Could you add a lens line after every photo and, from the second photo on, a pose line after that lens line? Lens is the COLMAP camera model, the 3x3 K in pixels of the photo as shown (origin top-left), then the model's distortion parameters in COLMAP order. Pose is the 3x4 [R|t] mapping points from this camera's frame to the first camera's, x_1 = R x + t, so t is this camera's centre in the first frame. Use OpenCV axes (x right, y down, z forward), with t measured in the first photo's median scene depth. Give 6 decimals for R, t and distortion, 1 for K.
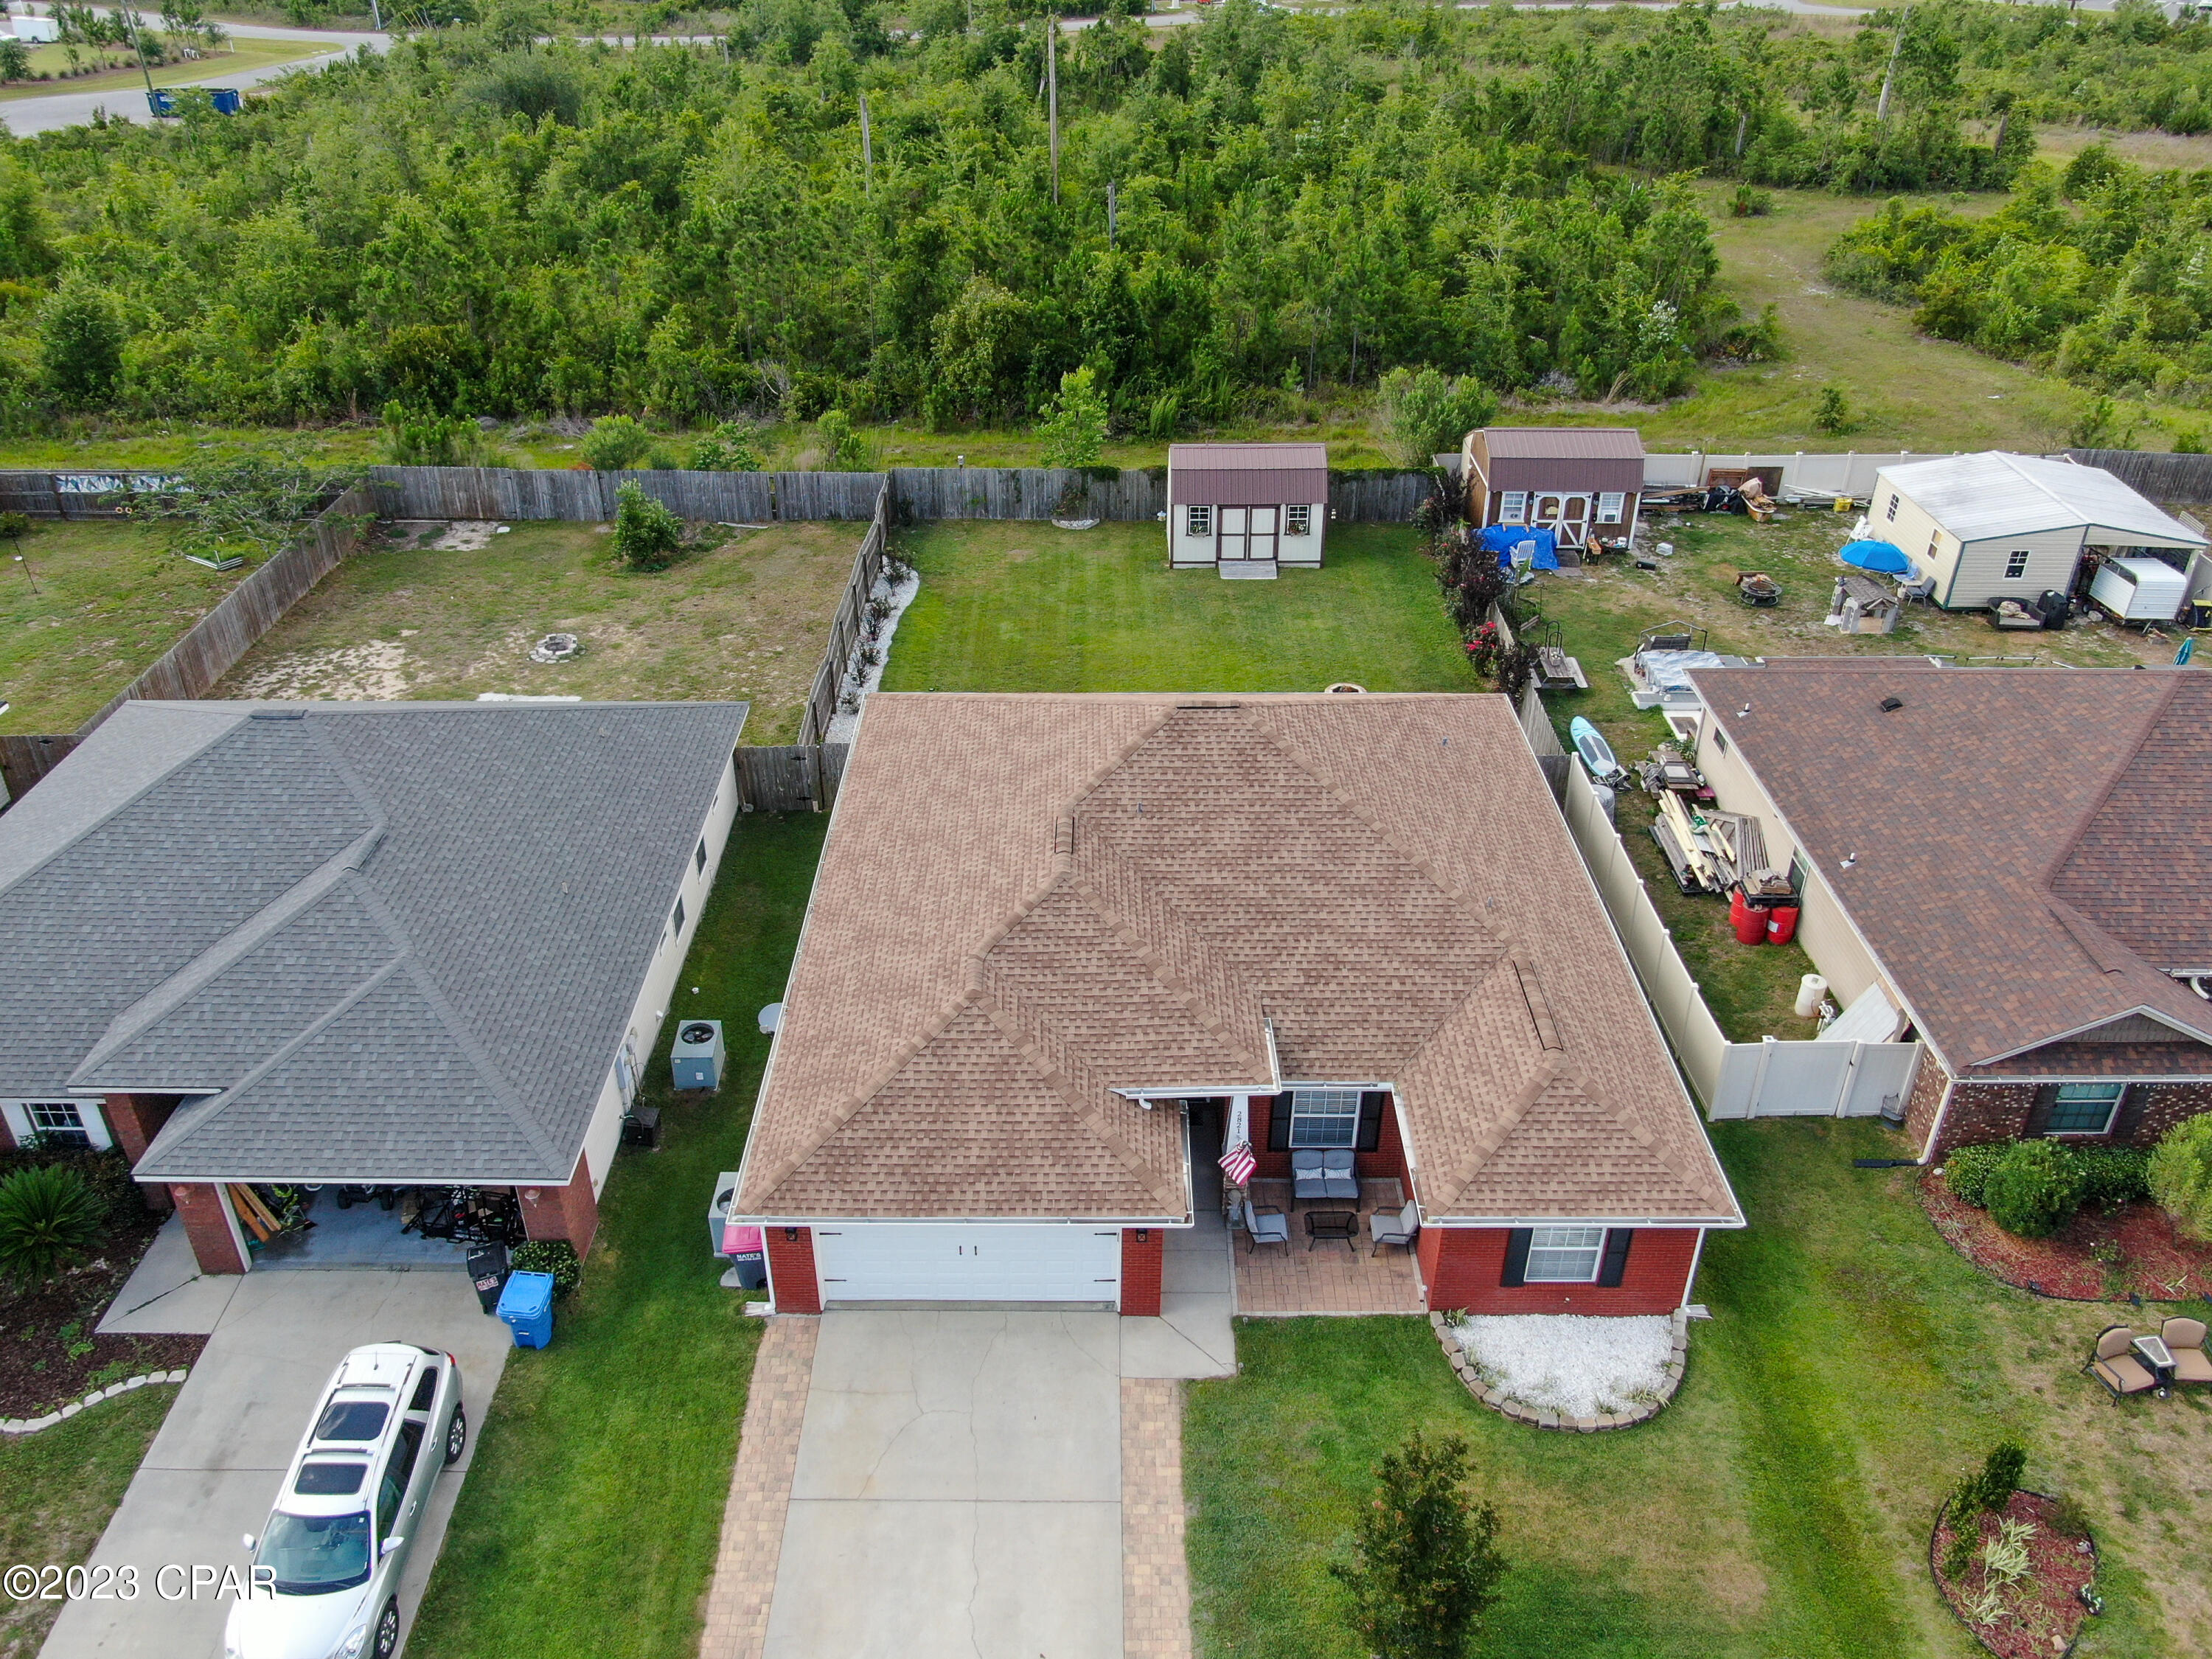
lens RADIAL K [[1710.9, 0, 1023.2], [0, 1710.9, 735.6], [0, 0, 1]] dist [-0.007263, -0.000153]
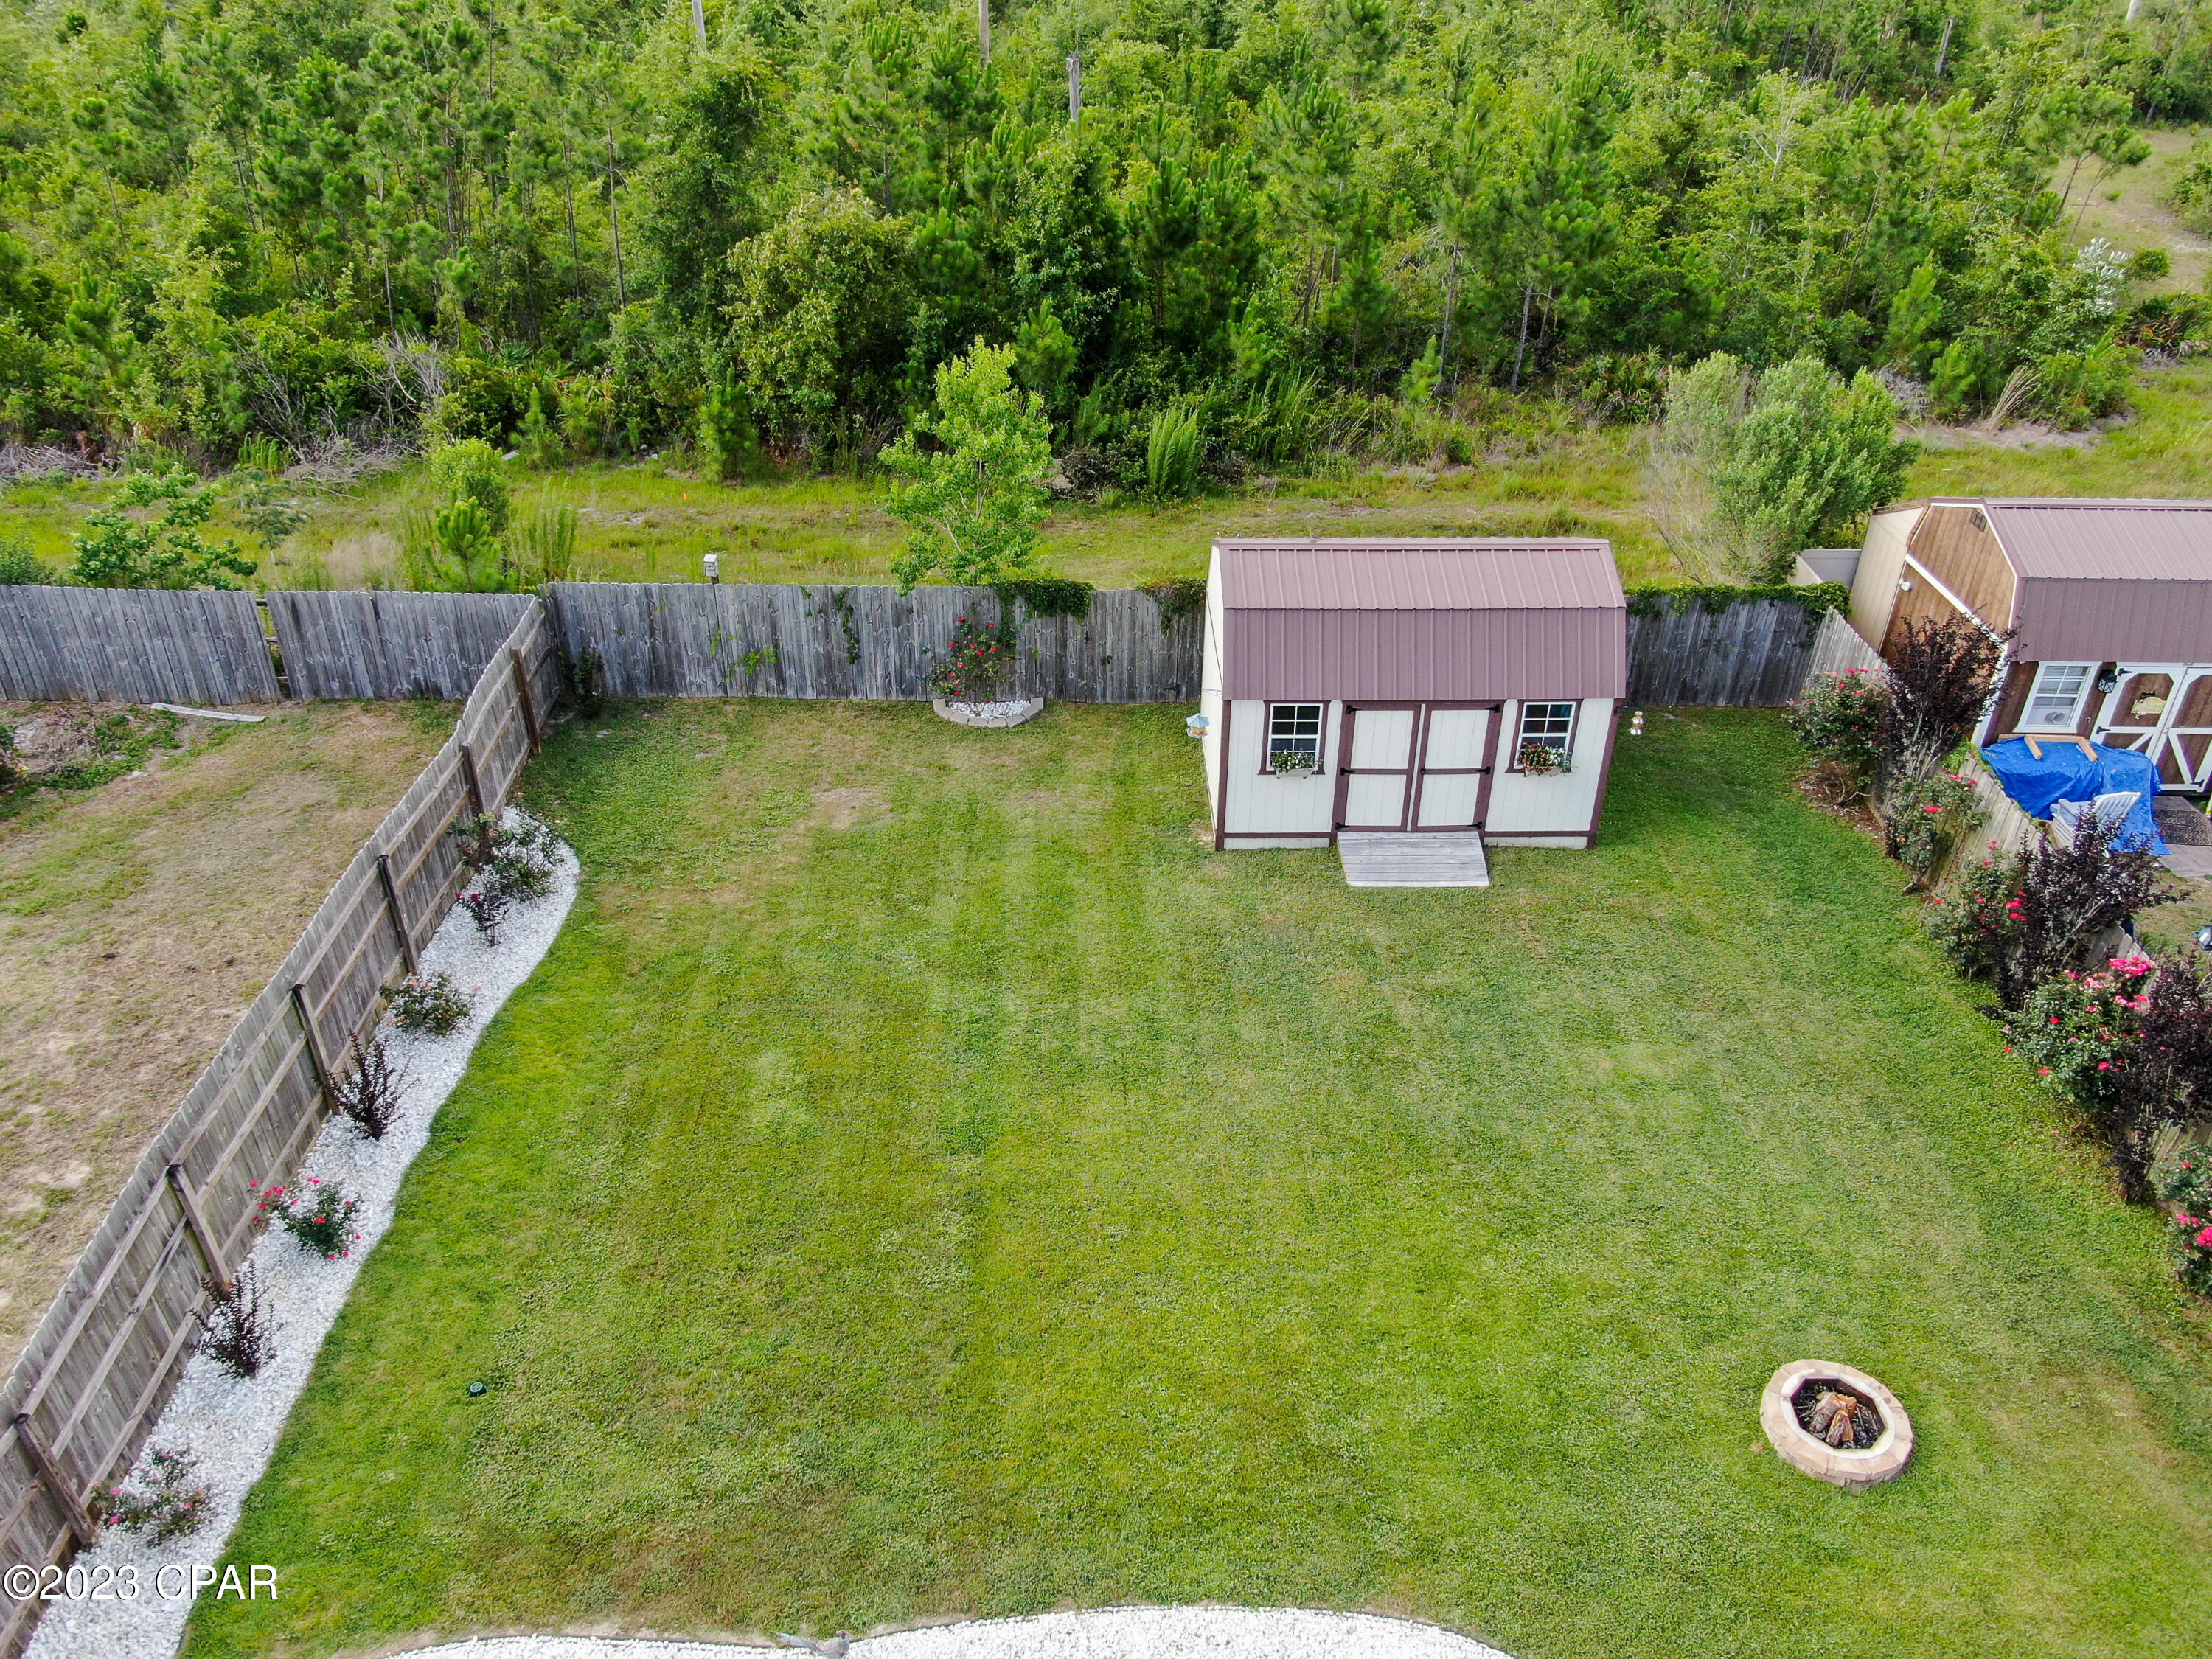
lens RADIAL K [[1654.0, 0, 1048.9], [0, 1654.0, 792.2], [0, 0, 1]] dist [-0.010207, 0.004625]
pose [[0.999382, -0.001438, 0.035126, 0.031618], [0.000155, 0.999333, 0.036514, -0.119549], [-0.035155, -0.036486, 0.998716, 0.587126]]
